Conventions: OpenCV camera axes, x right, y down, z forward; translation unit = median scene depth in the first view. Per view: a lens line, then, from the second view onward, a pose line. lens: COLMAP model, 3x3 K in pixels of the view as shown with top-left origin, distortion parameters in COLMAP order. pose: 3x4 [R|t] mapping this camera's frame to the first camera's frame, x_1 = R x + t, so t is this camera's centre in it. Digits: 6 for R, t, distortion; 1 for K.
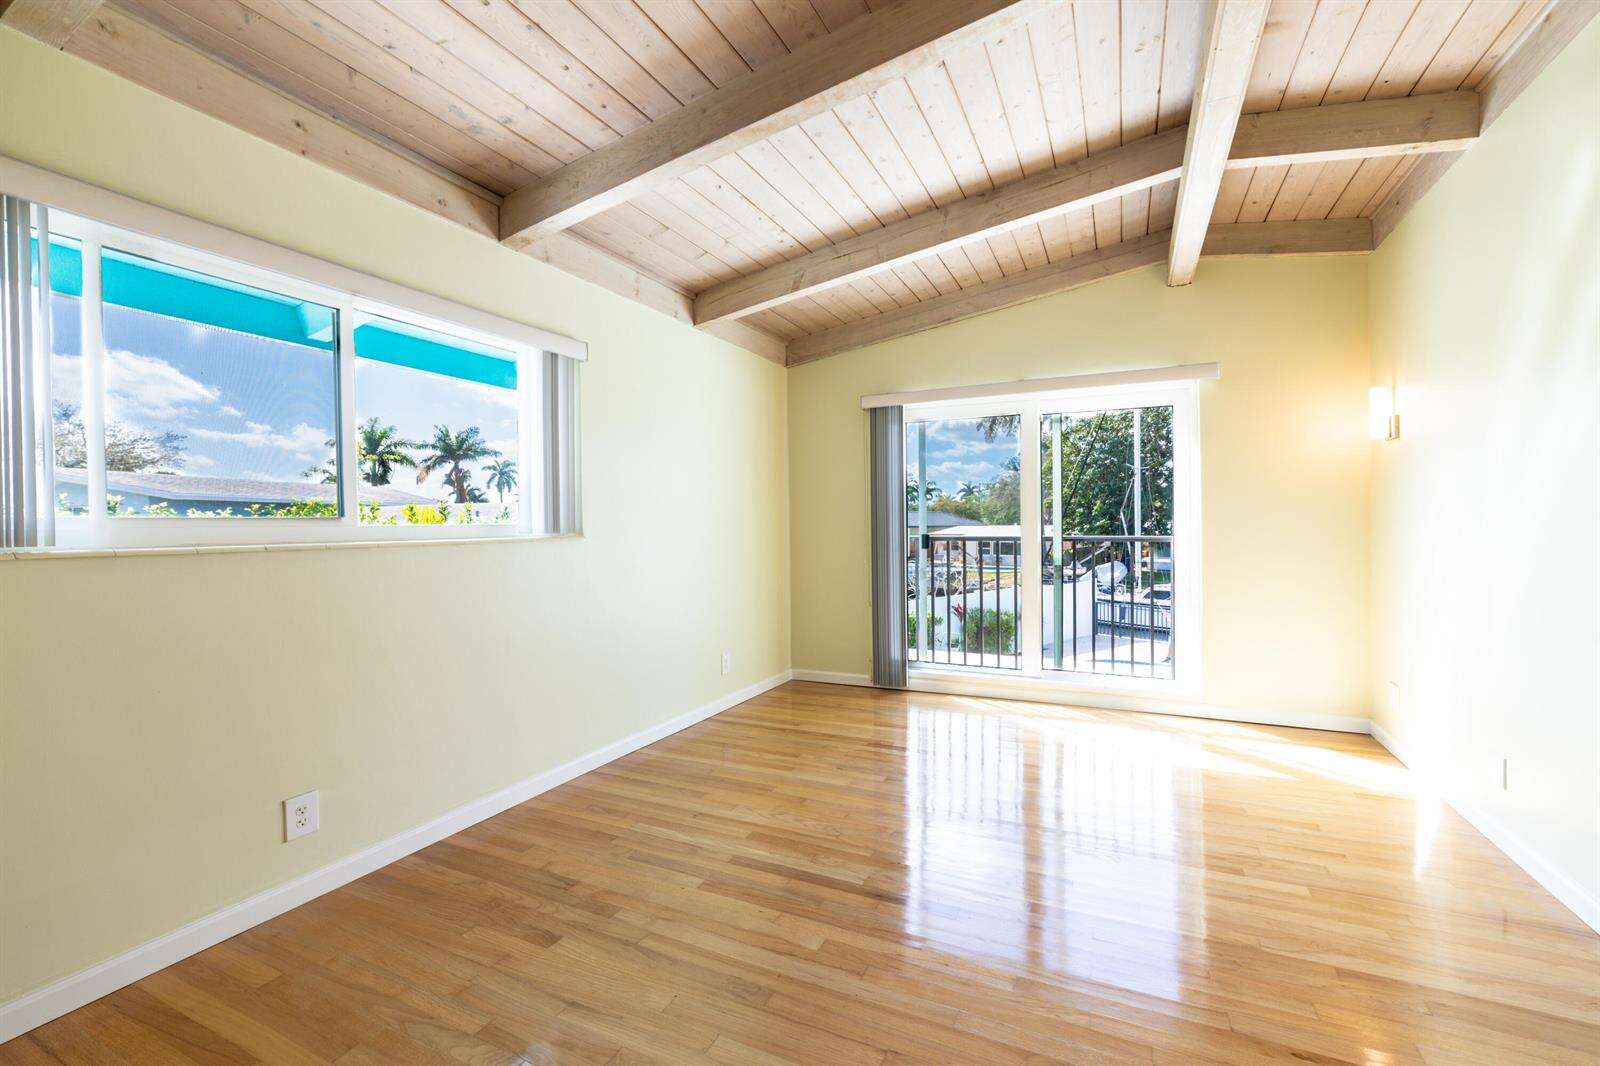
lens RADIAL K [[659.1, 0, 800.5], [0, 659.1, 536.0], [0, 0, 1]] dist [0.011428, 0.003069]
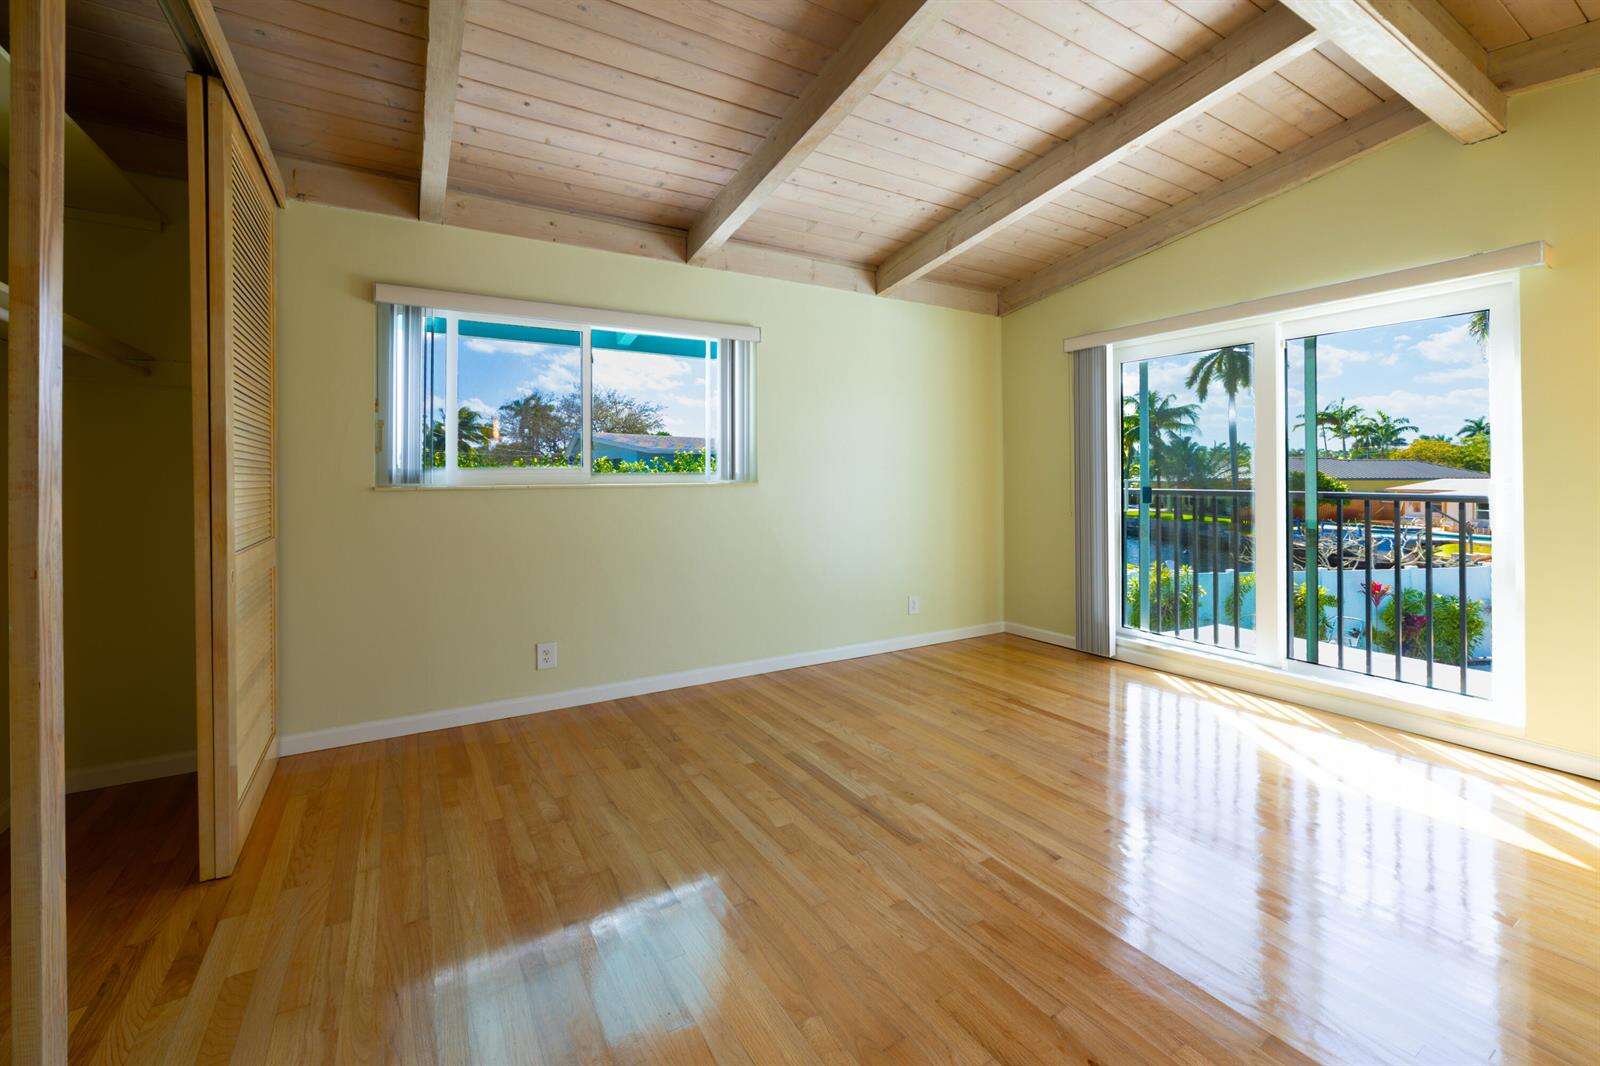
lens RADIAL K [[659.1, 0, 785.6], [0, 659.1, 473.3], [0, 0, 1]] dist [0.011428, 0.003069]
pose [[0.834613, 0.004864, -0.550815, 0.377400], [-0.015967, 0.999754, -0.015365, 0.001424], [0.550605, 0.021619, 0.834486, -0.004151]]
